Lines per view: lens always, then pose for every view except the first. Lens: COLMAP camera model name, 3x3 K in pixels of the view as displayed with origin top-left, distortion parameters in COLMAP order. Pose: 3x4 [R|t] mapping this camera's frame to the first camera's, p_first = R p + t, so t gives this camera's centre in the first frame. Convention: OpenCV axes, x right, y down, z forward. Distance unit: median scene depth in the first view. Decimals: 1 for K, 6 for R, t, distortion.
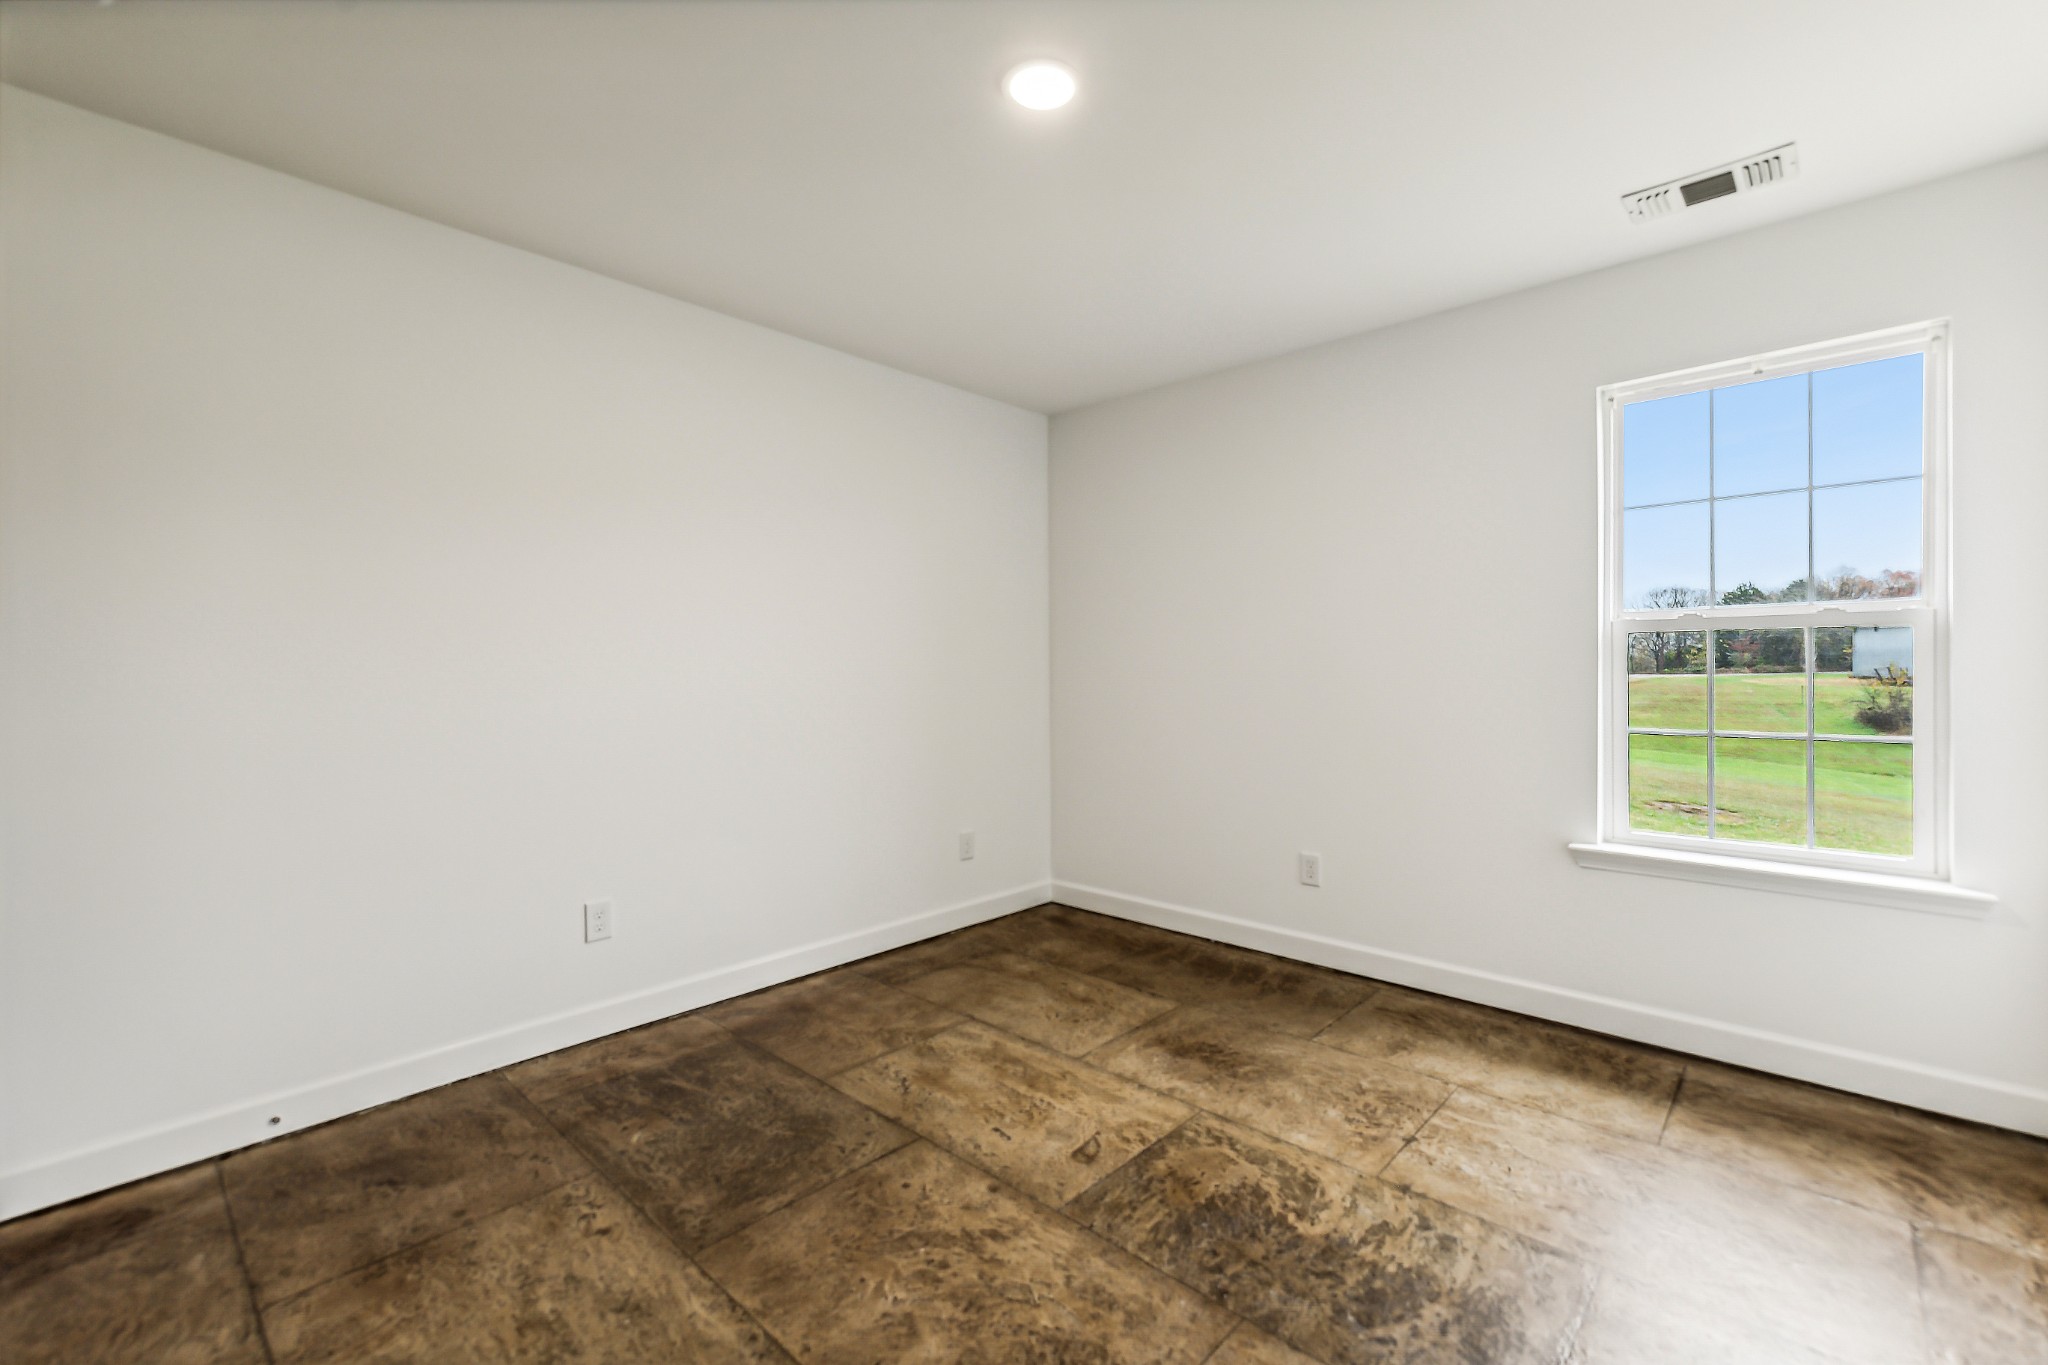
lens RADIAL K [[865.0, 0, 1026.2], [0, 865.0, 674.5], [0, 0, 1]] dist [0.000386, -0.000115]
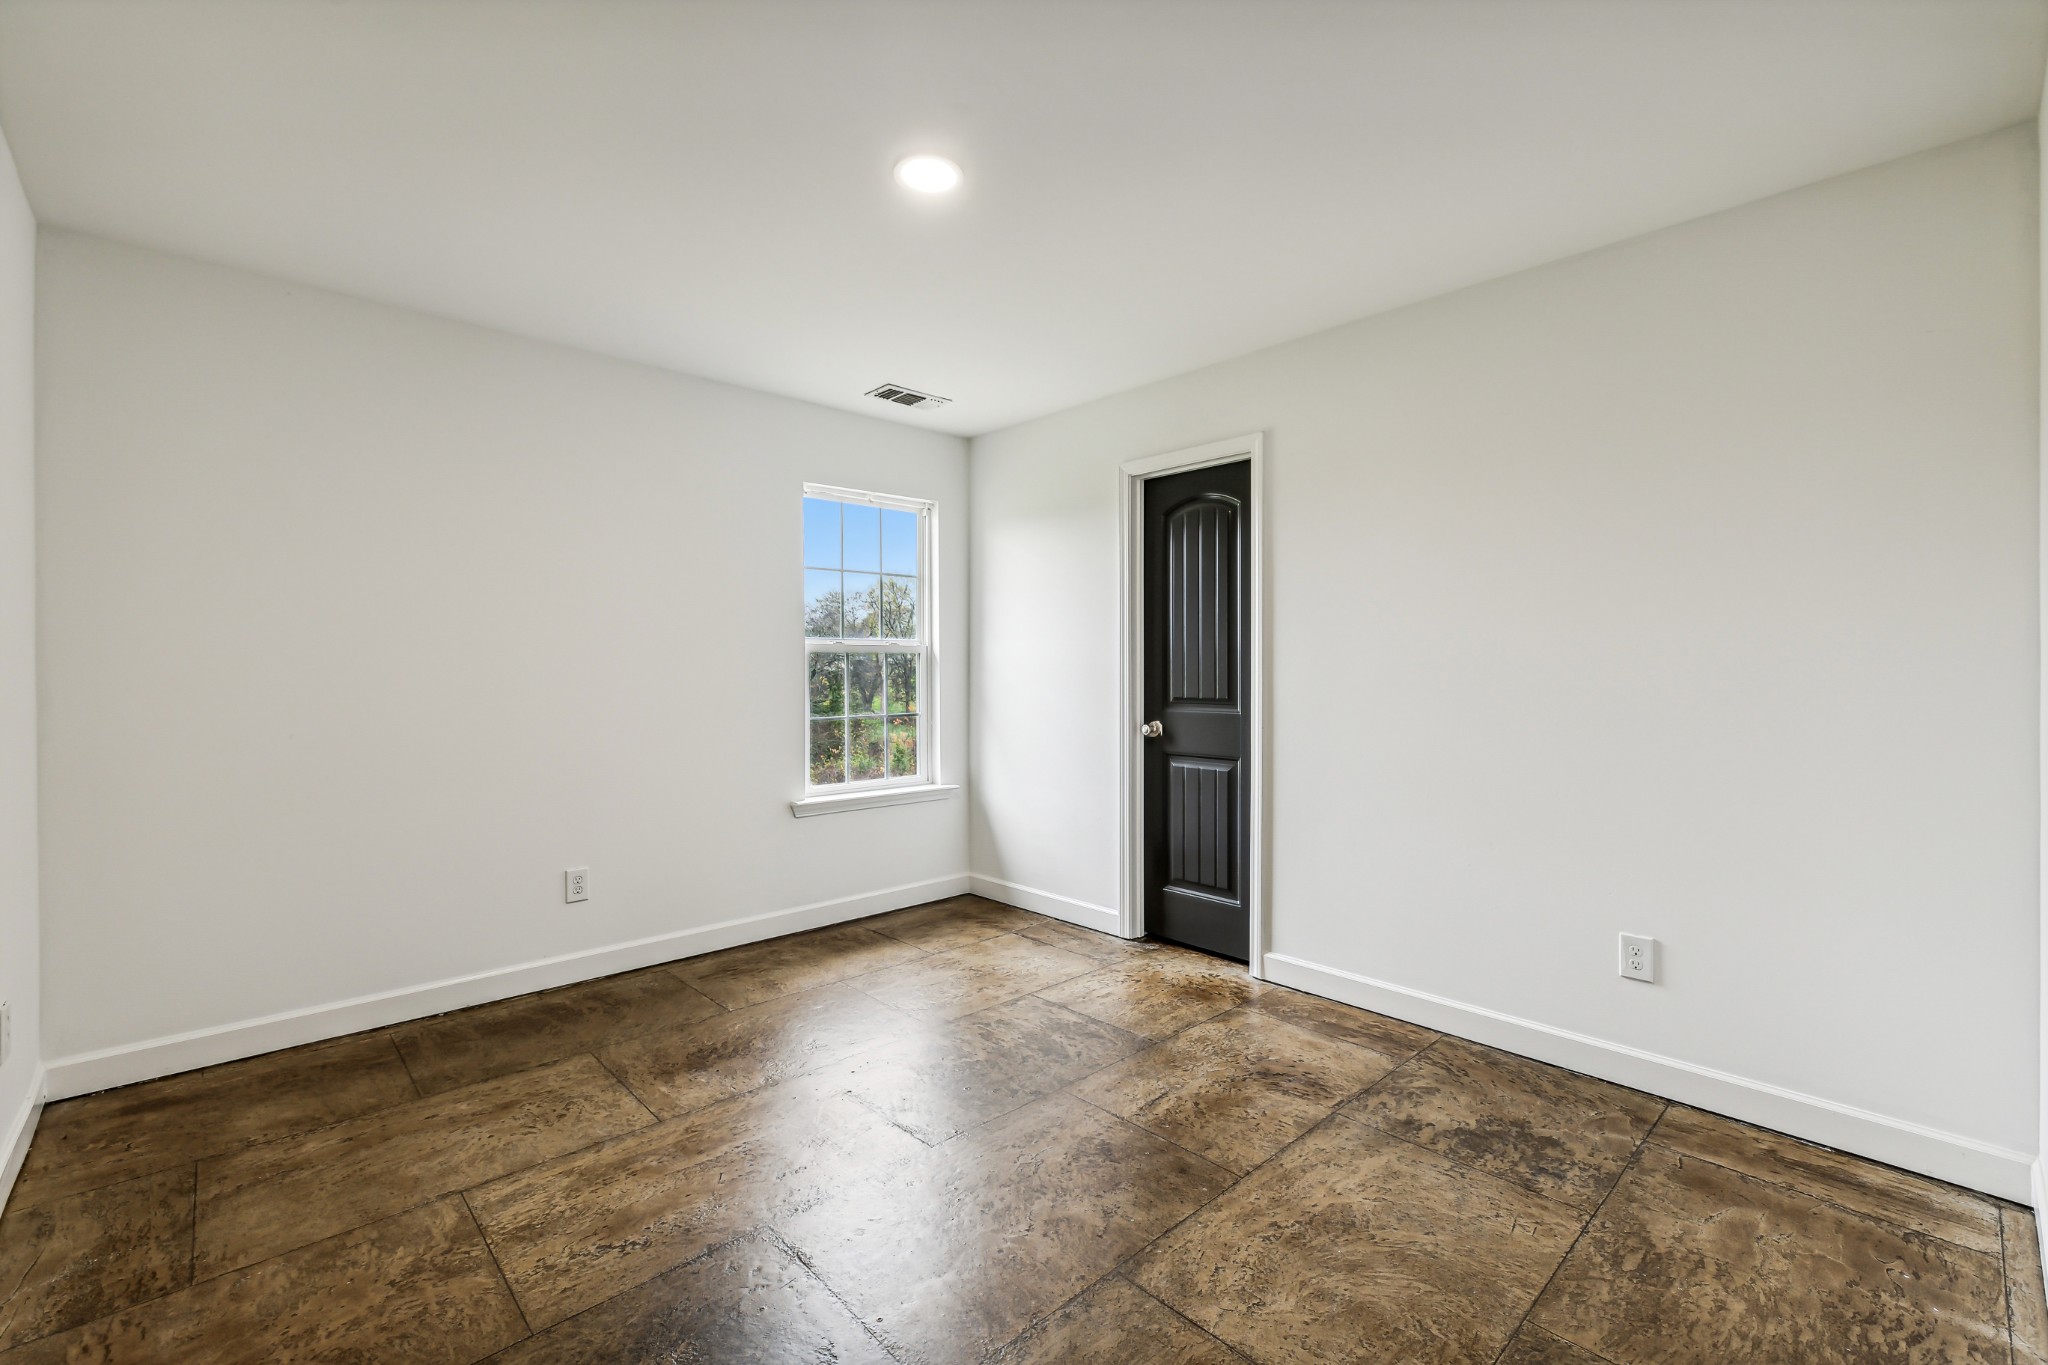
lens RADIAL K [[865.0, 0, 1026.2], [0, 865.0, 674.5], [0, 0, 1]] dist [0.000386, -0.000115]
pose [[0.073961, 0.001931, 0.997259, -0.727279], [0.009882, 0.999948, -0.002669, -0.003878], [-0.997212, 0.010052, 0.073938, 0.513408]]
